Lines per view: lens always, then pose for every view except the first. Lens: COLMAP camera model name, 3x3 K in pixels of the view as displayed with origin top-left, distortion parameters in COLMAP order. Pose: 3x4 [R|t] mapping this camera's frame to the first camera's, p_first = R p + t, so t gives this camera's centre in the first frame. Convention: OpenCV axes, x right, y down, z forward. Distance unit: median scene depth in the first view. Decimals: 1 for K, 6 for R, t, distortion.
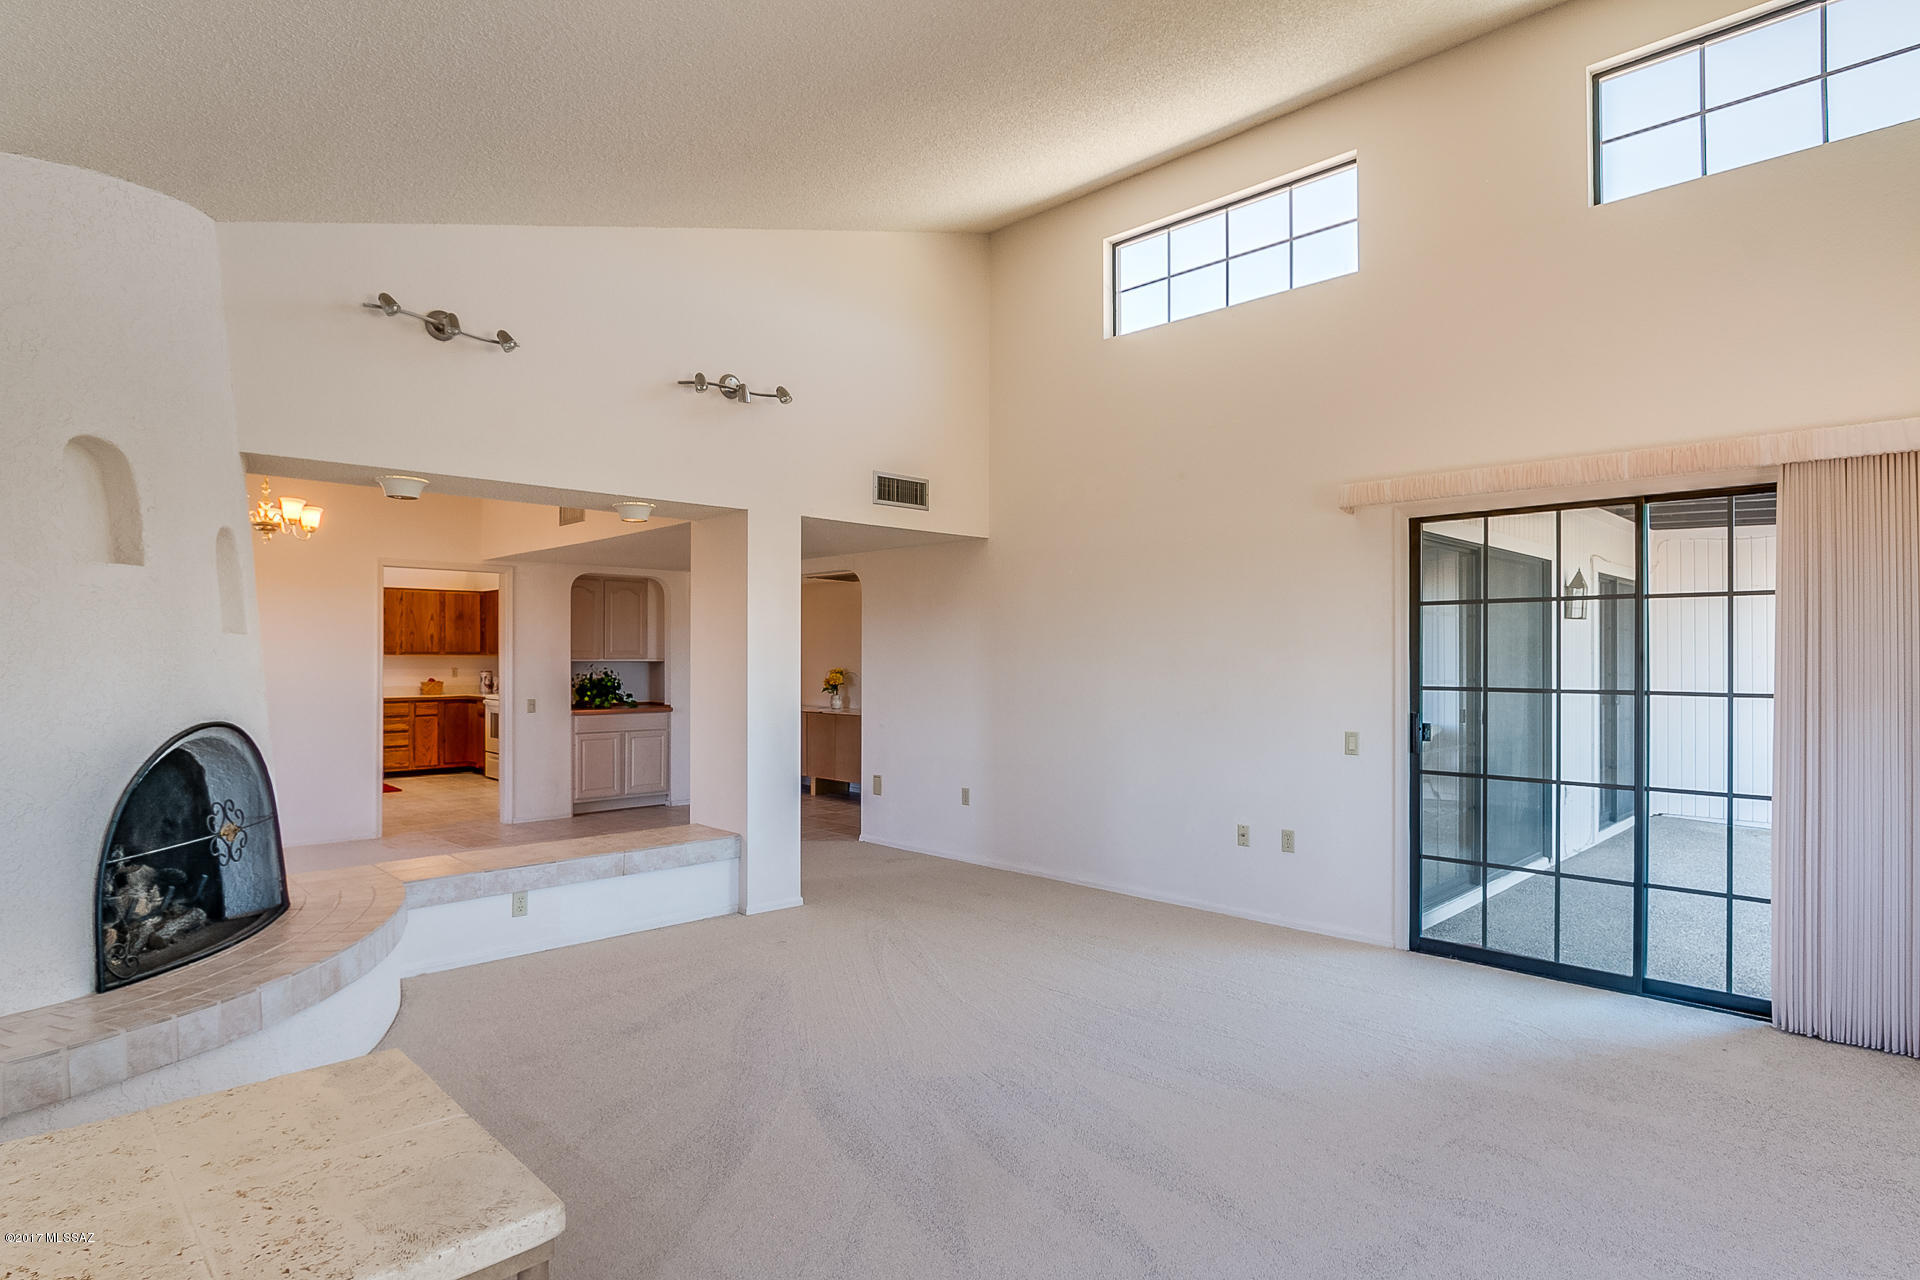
lens RADIAL K [[1050.6, 0, 966.1], [0, 1050.6, 650.8], [0, 0, 1]] dist [-0.018905, 0.001944]
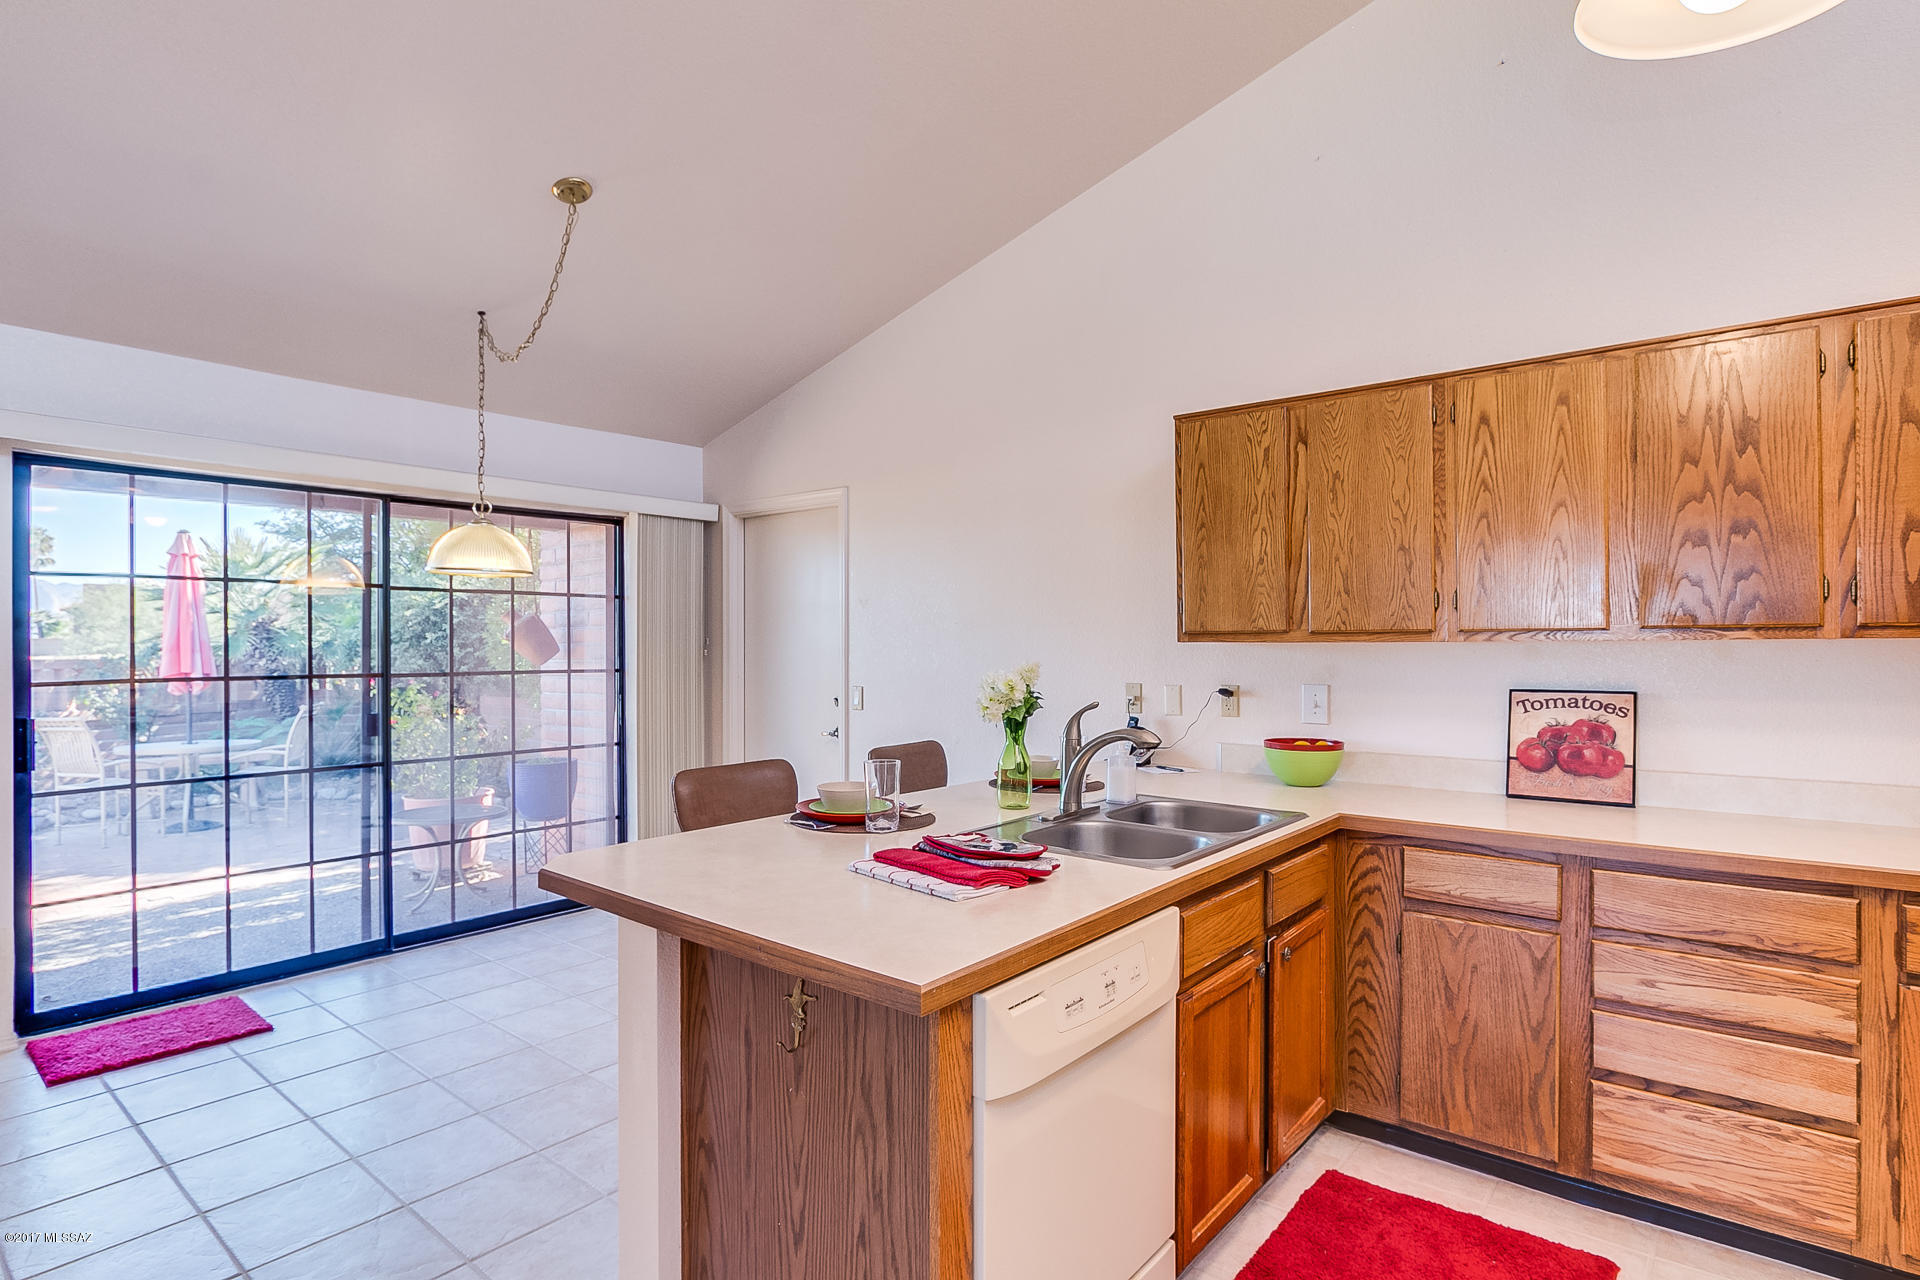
lens RADIAL K [[989.6, 0, 946.0], [0, 989.6, 642.6], [0, 0, 1]] dist [-0.014054, 0.001286]
pose [[0.108693, -0.002896, -0.994071, -0.369391], [0.012259, 0.999924, -0.001573, 0.002957], [0.994000, -0.012016, 0.108721, 0.800906]]
